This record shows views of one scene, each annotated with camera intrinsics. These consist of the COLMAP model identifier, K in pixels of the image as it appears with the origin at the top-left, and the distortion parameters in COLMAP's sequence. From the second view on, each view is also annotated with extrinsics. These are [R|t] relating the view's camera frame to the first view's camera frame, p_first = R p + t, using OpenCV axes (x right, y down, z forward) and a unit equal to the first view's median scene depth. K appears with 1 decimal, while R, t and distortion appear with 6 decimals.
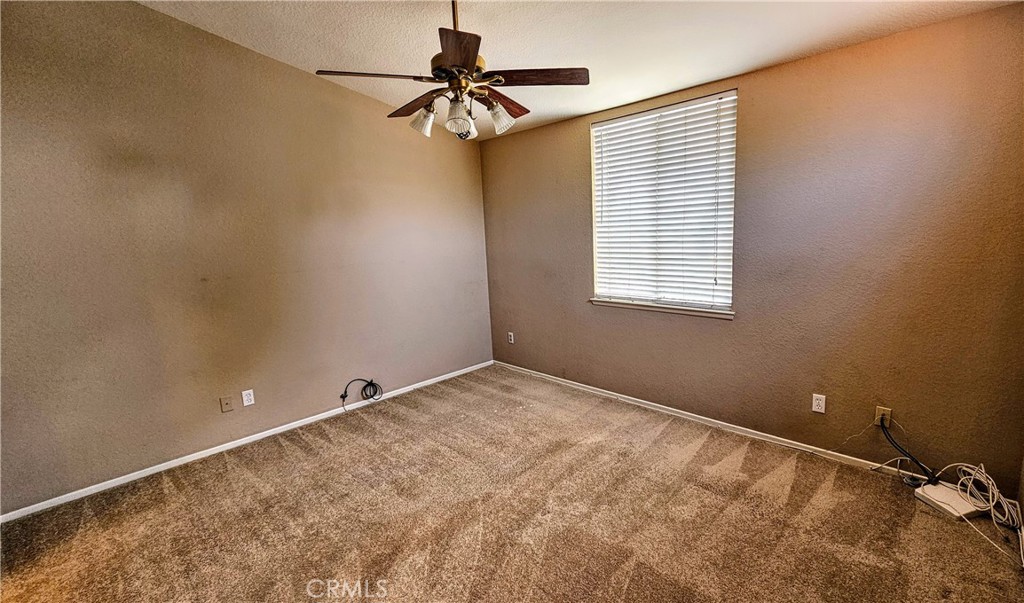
lens RADIAL K [[428.3, 0, 525.4], [0, 428.3, 297.6], [0, 0, 1]] dist [-0.001251, 0.000062]
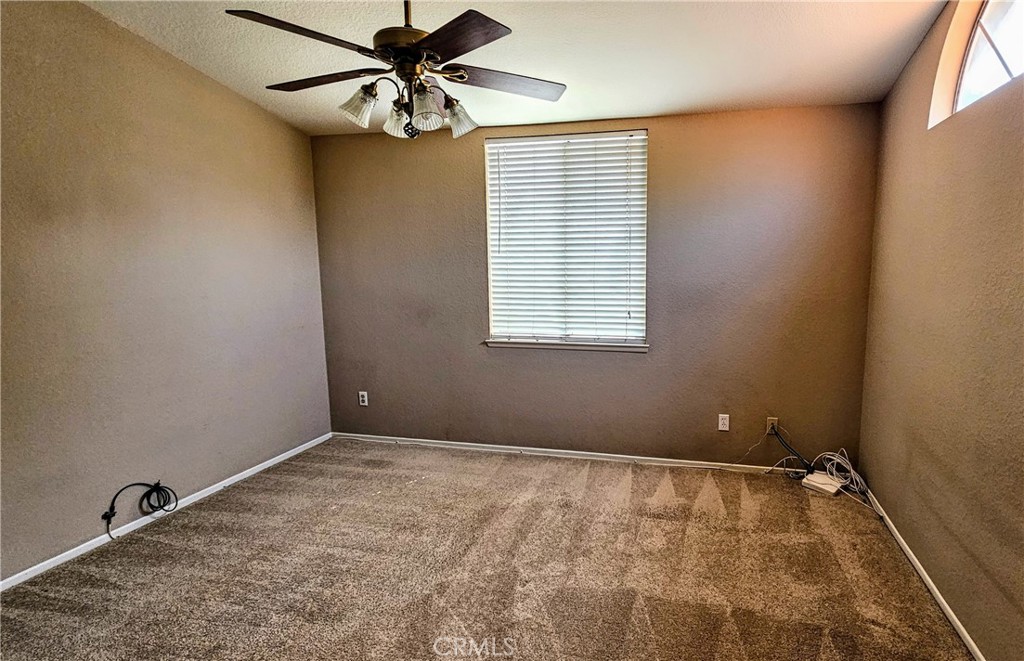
lens RADIAL K [[520.7, 0, 569.7], [0, 520.7, 325.5], [0, 0, 1]] dist [0.002887, -0.000993]
pose [[0.864284, -0.023145, 0.502471, -0.292983], [0.046463, 0.998344, -0.033933, 0.021639], [-0.500854, 0.052674, 0.863928, 0.021319]]
